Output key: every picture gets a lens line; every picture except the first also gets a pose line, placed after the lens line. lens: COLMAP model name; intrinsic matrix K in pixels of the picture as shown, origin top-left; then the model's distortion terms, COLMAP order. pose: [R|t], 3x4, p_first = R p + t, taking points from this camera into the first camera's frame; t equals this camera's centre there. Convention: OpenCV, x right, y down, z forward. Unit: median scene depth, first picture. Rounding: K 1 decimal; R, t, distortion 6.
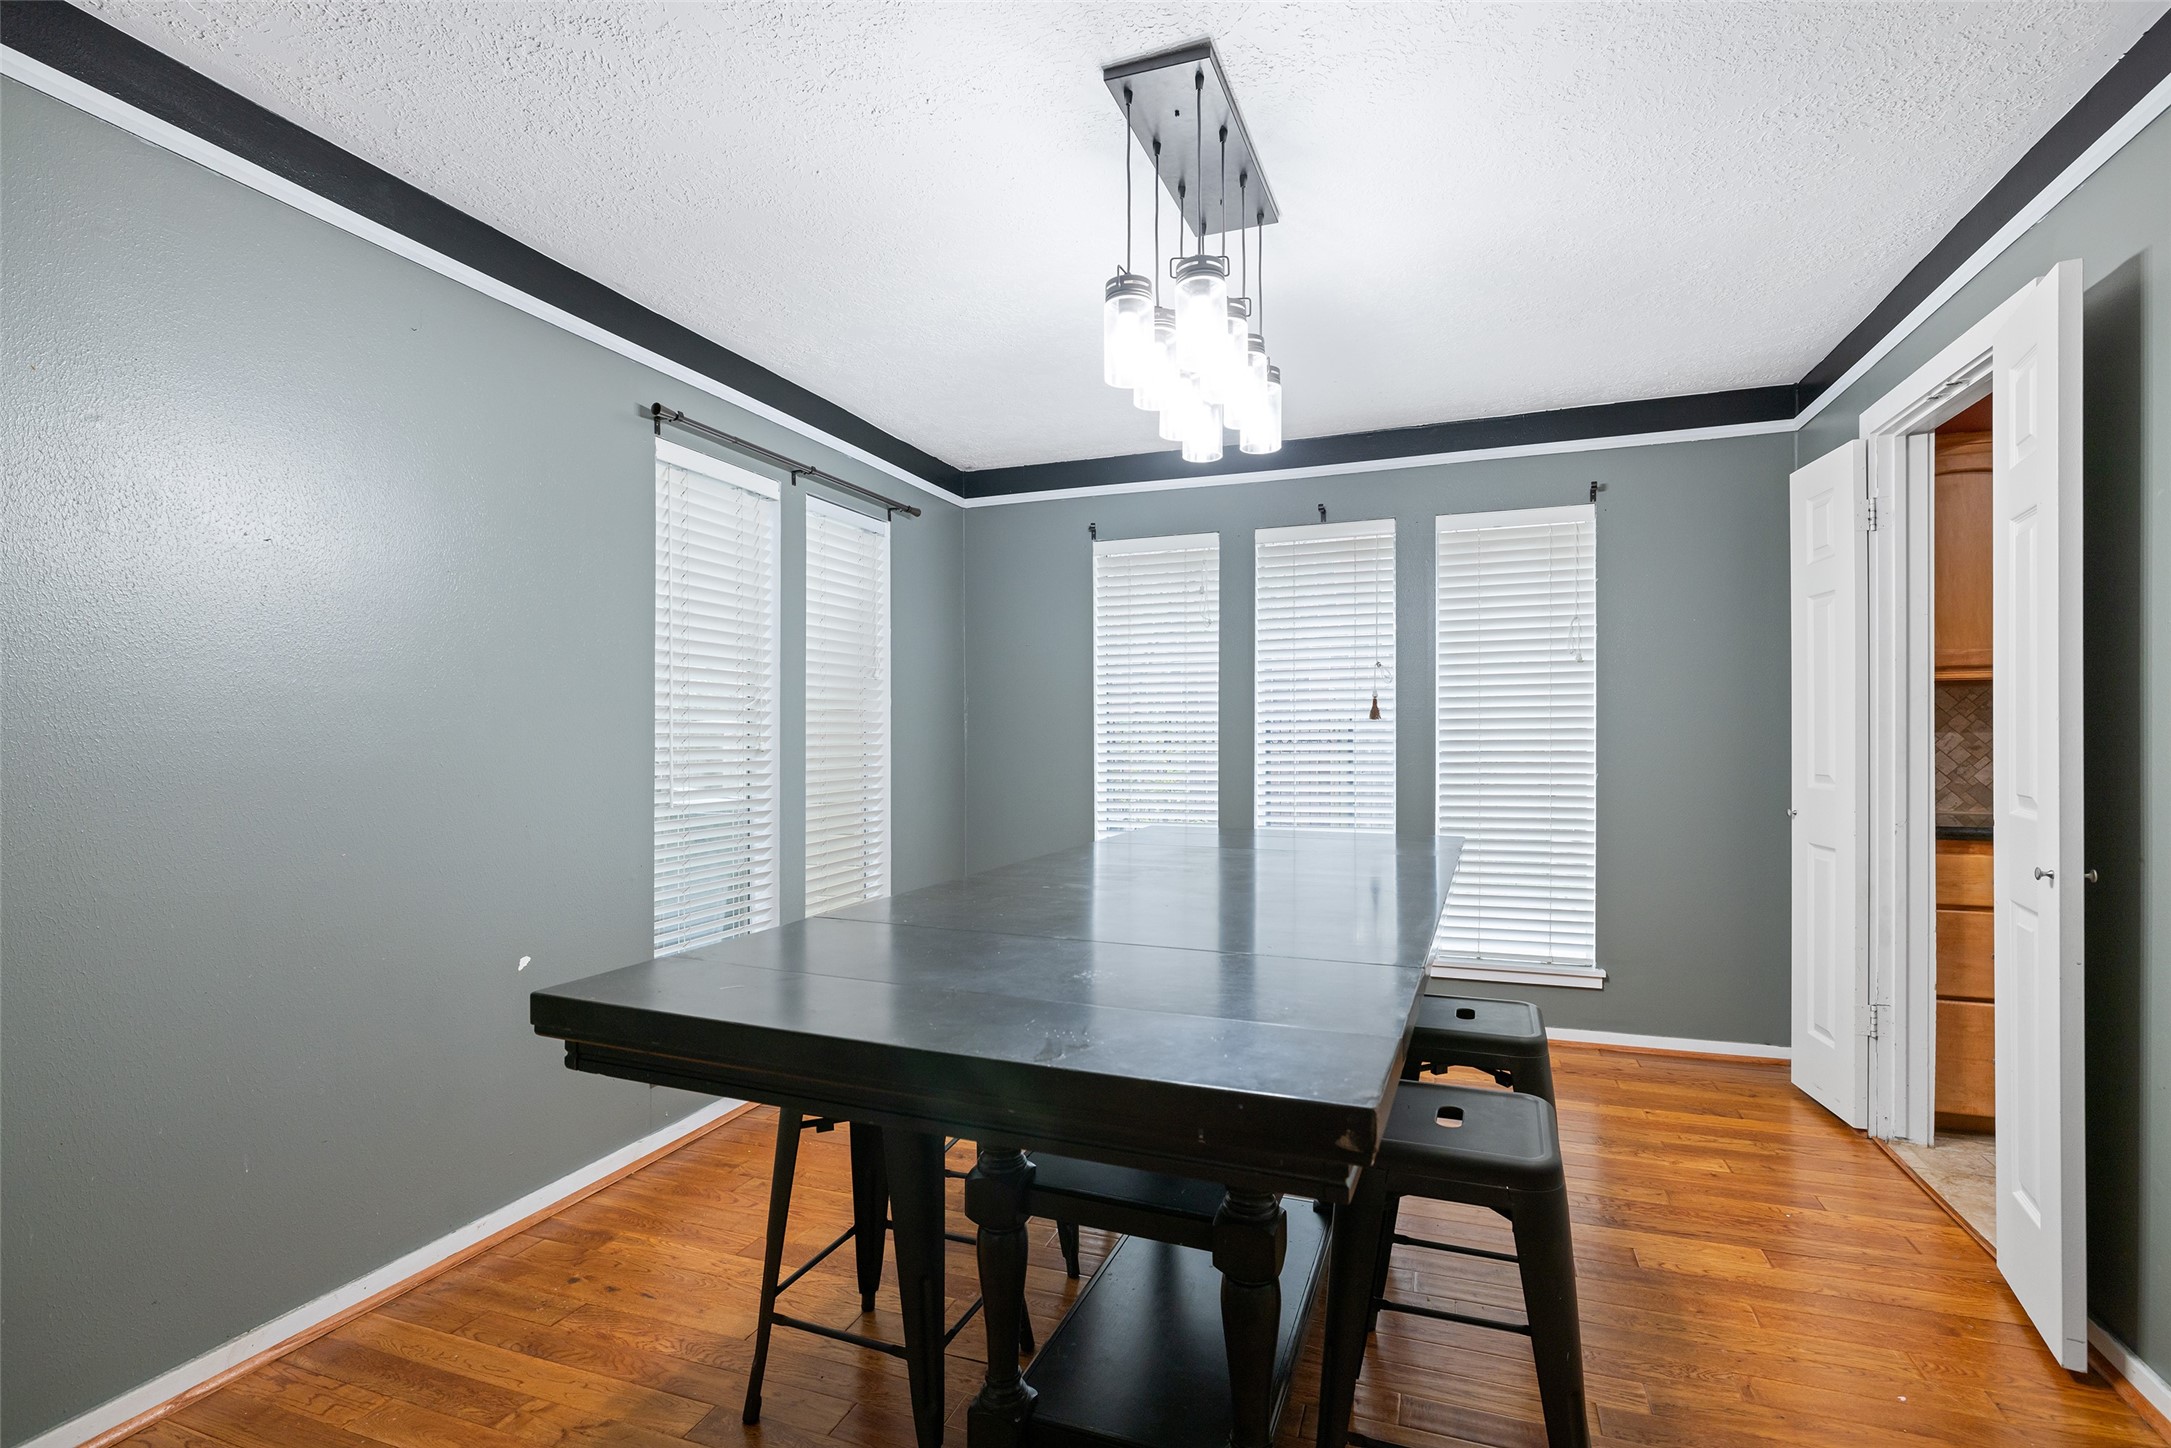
lens RADIAL K [[1041.8, 0, 1087.8], [0, 1041.8, 734.3], [0, 0, 1]] dist [-0.004035, -0.000271]
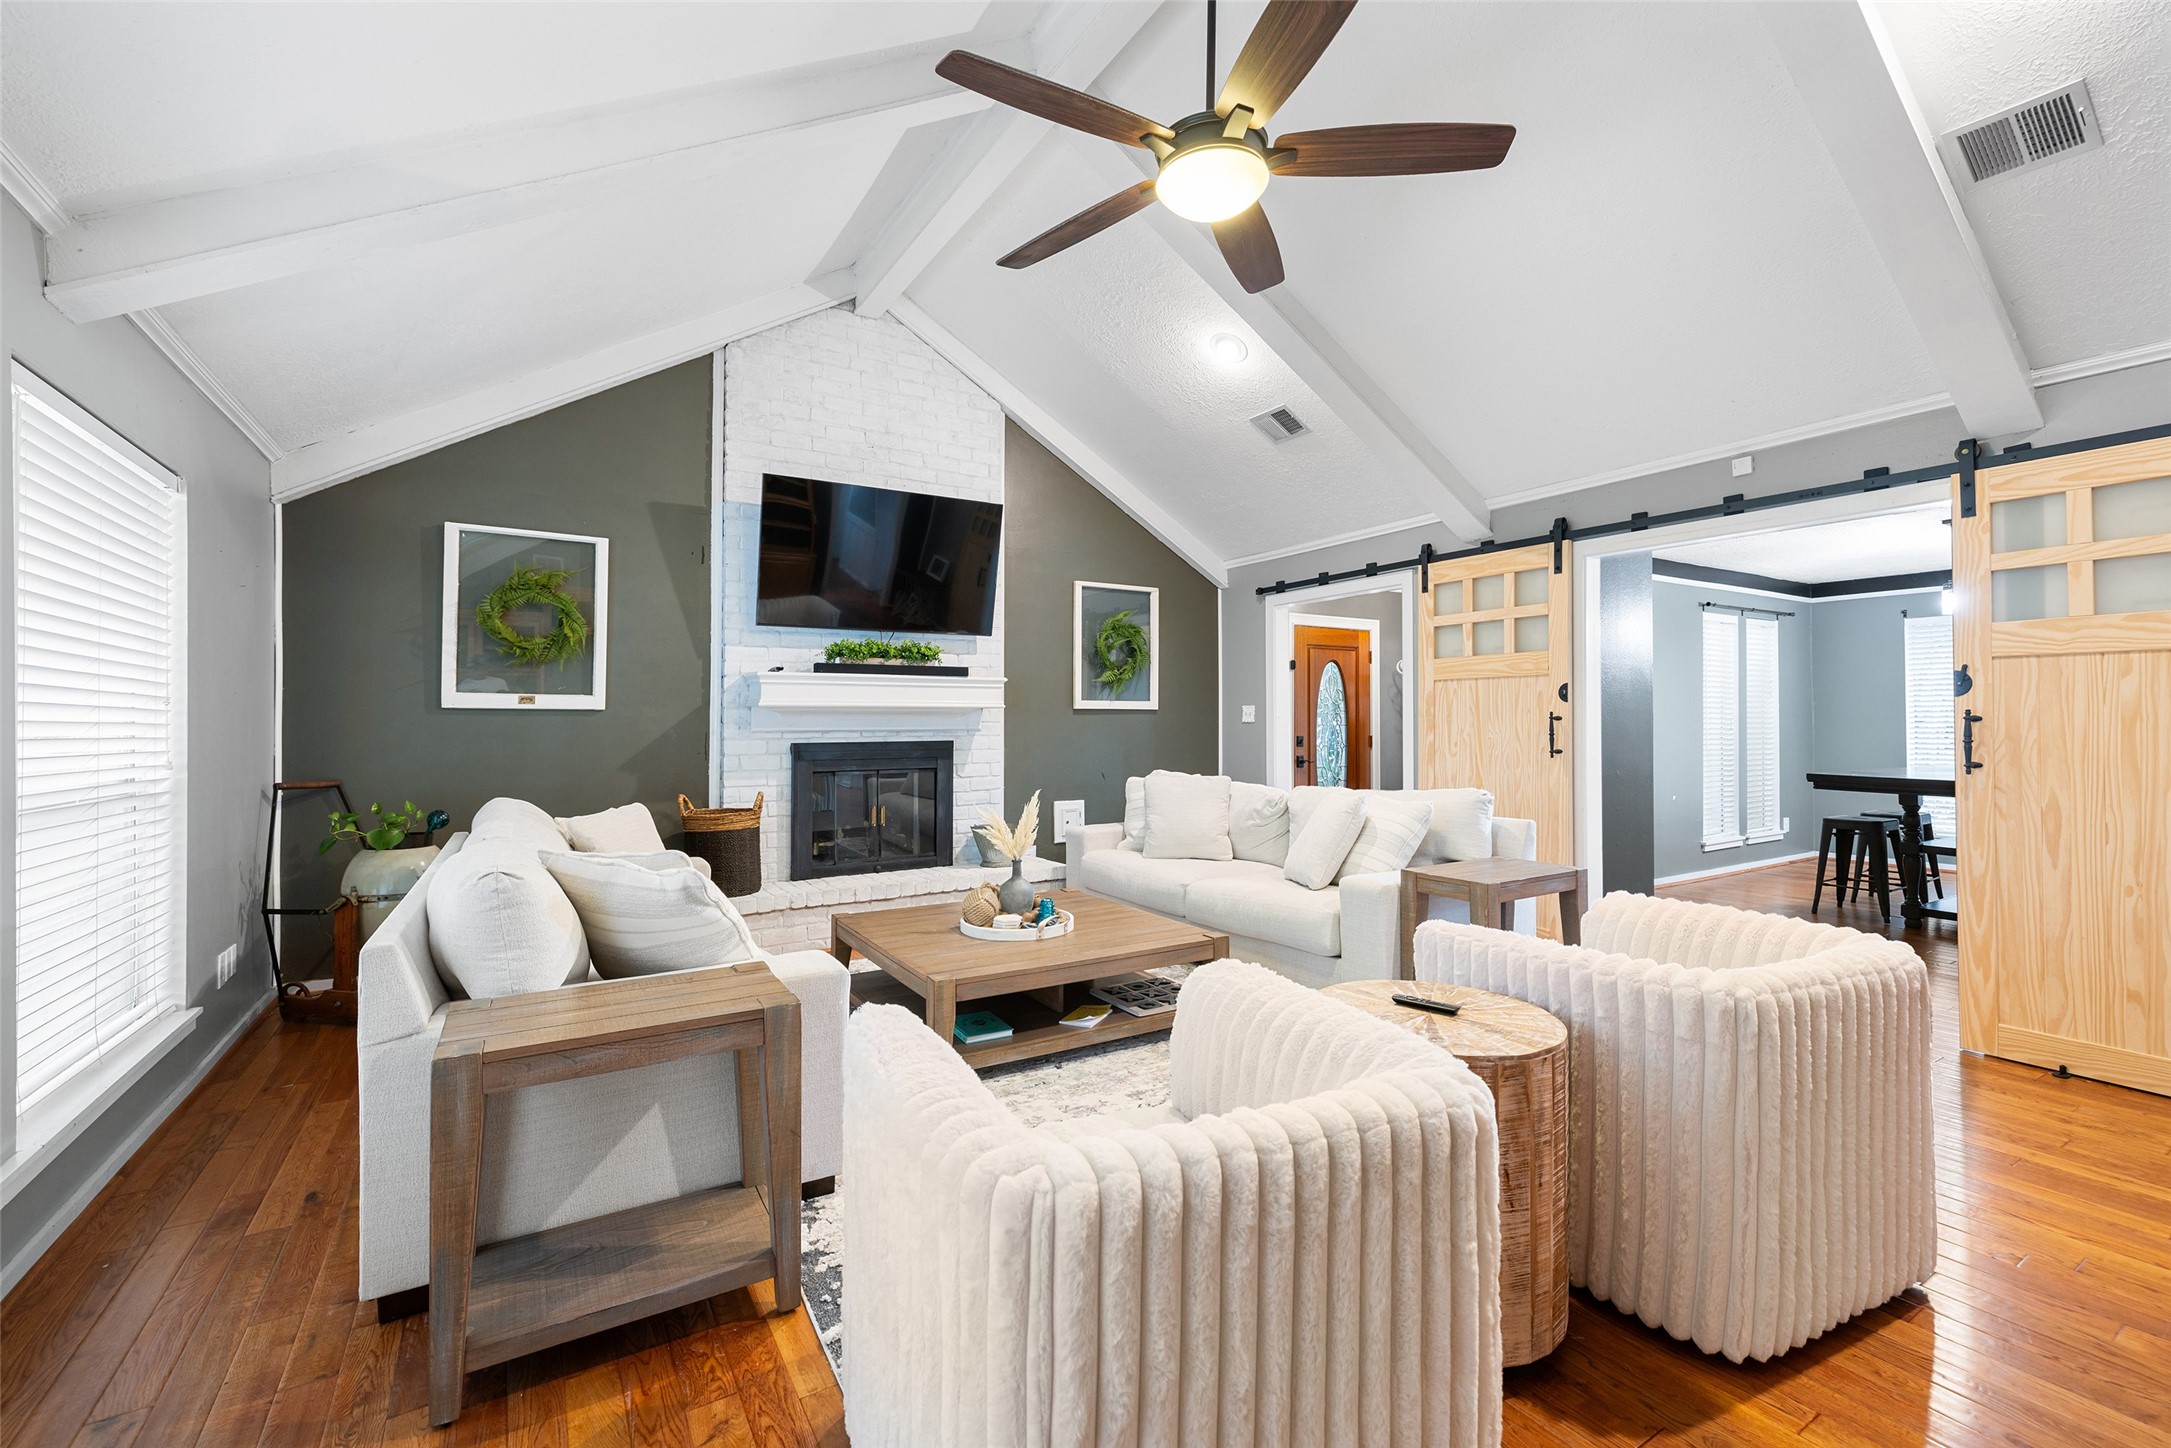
lens RADIAL K [[936.1, 0, 1102.5], [0, 936.1, 717.0], [0, 0, 1]] dist [0.007046, 0.000347]
pose [[0.796866, -0.005112, -0.604134, -0.159600], [0.003652, 0.999987, -0.003645, -0.010927], [0.604145, 0.000698, 0.796874, -1.585701]]
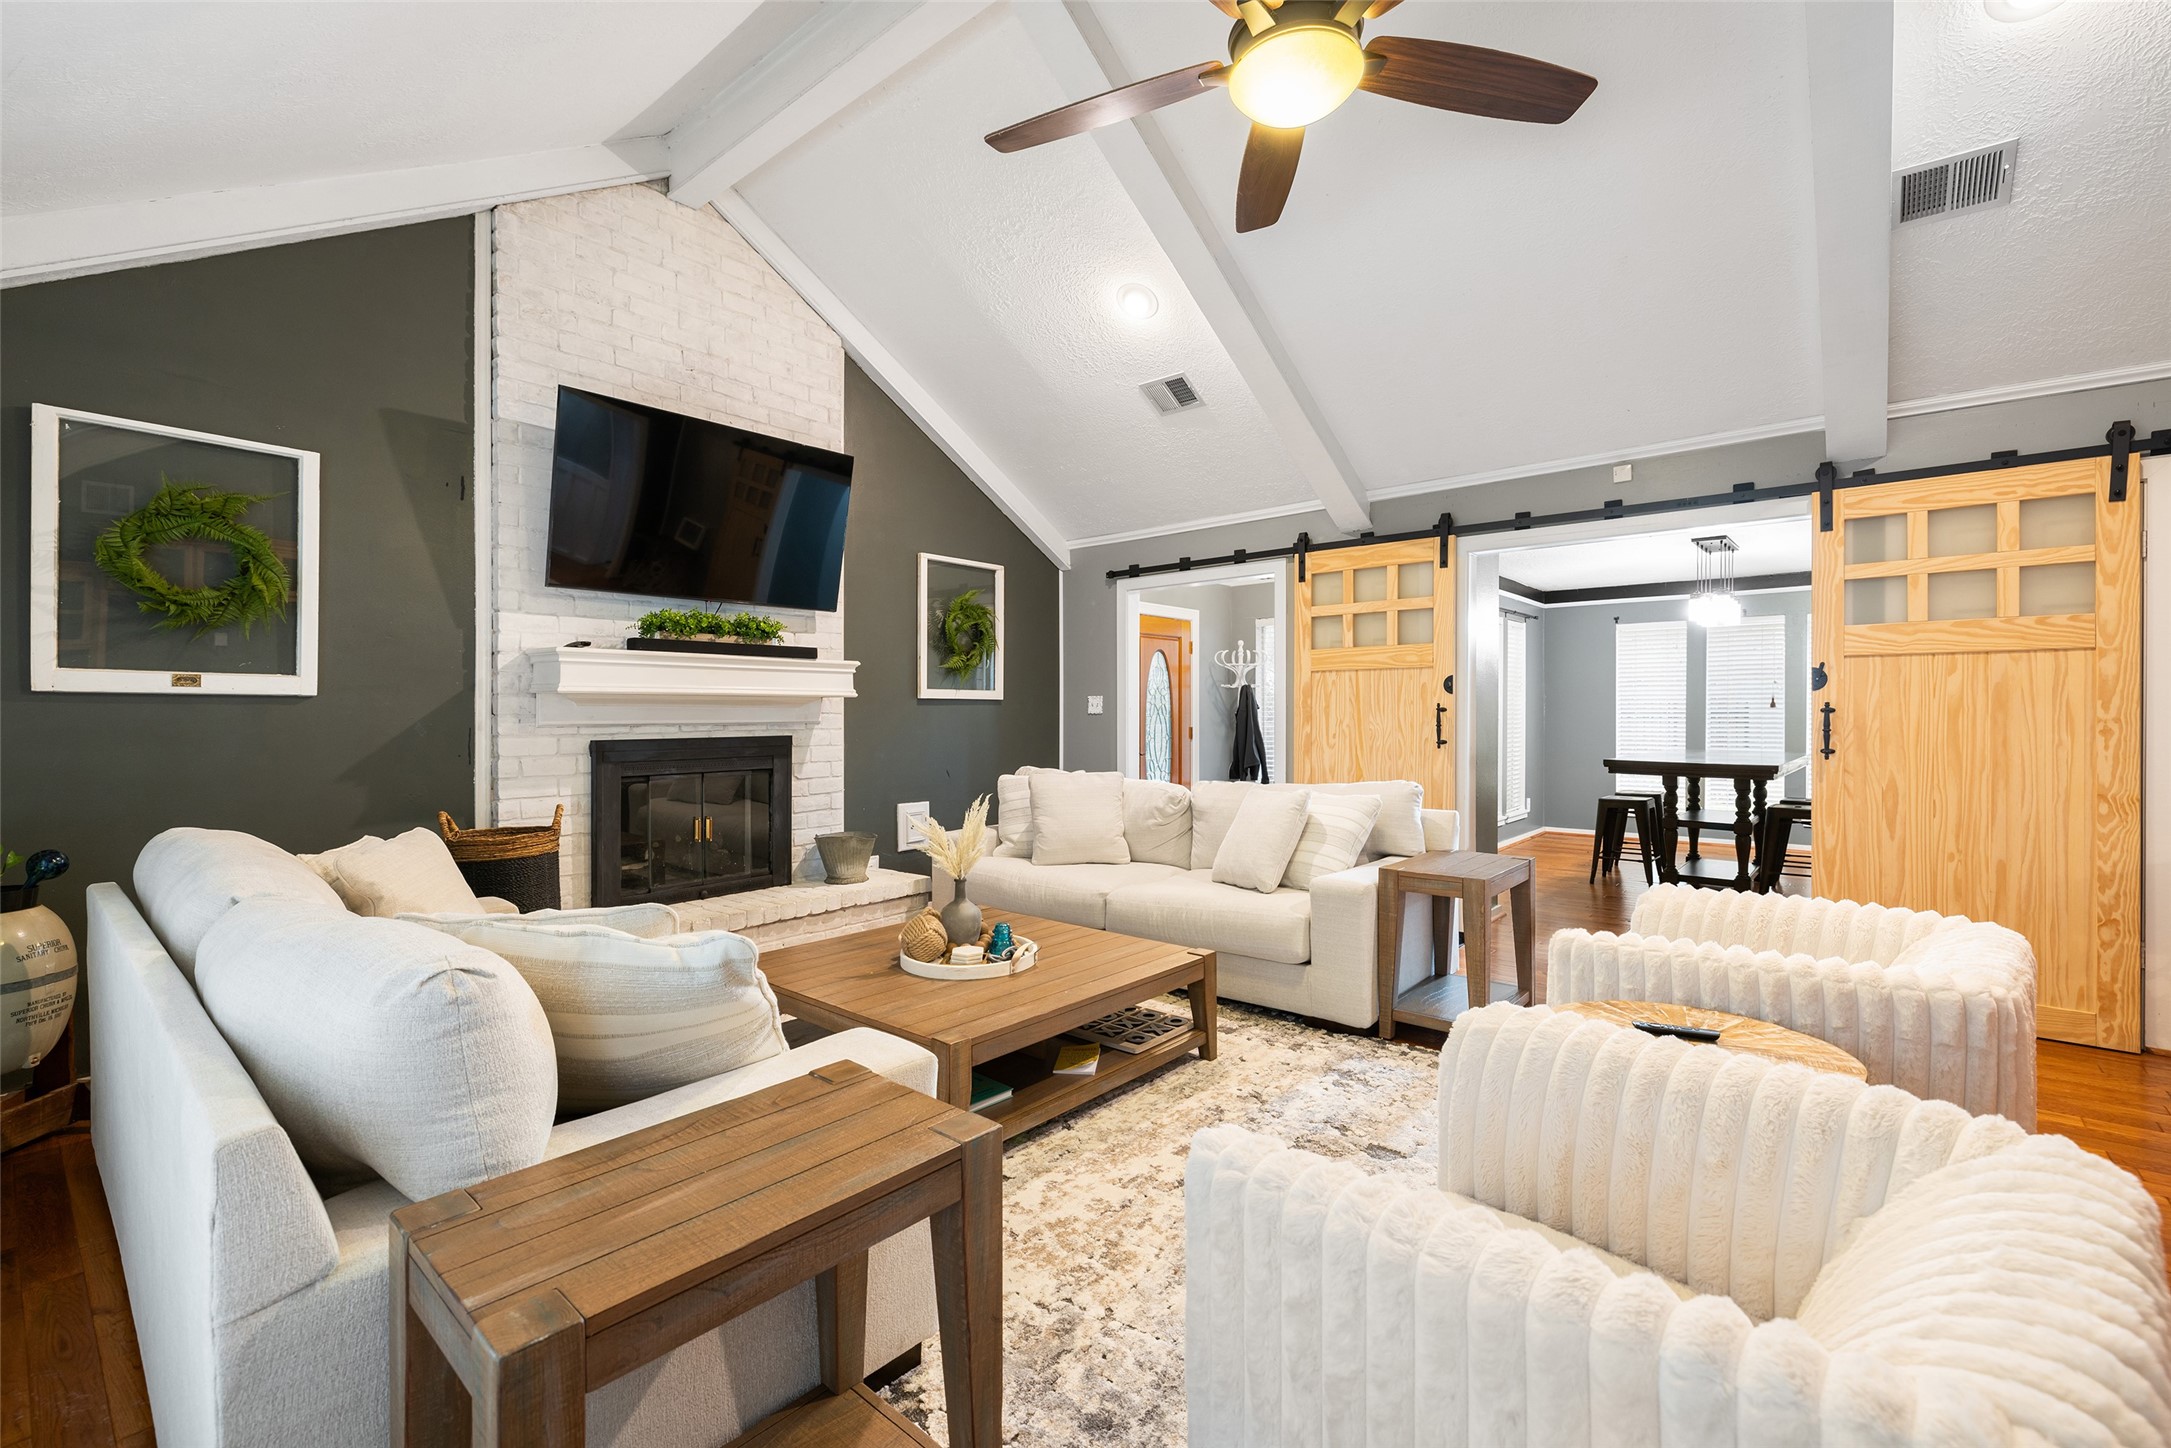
lens RADIAL K [[936.1, 0, 1078.3], [0, 936.1, 727.4], [0, 0, 1]] dist [0.007046, 0.000347]
pose [[0.944149, 0.002960, -0.329506, -0.507539], [0.002971, 0.999843, 0.017495, -0.011213], [0.329506, -0.017497, 0.943991, -1.593927]]
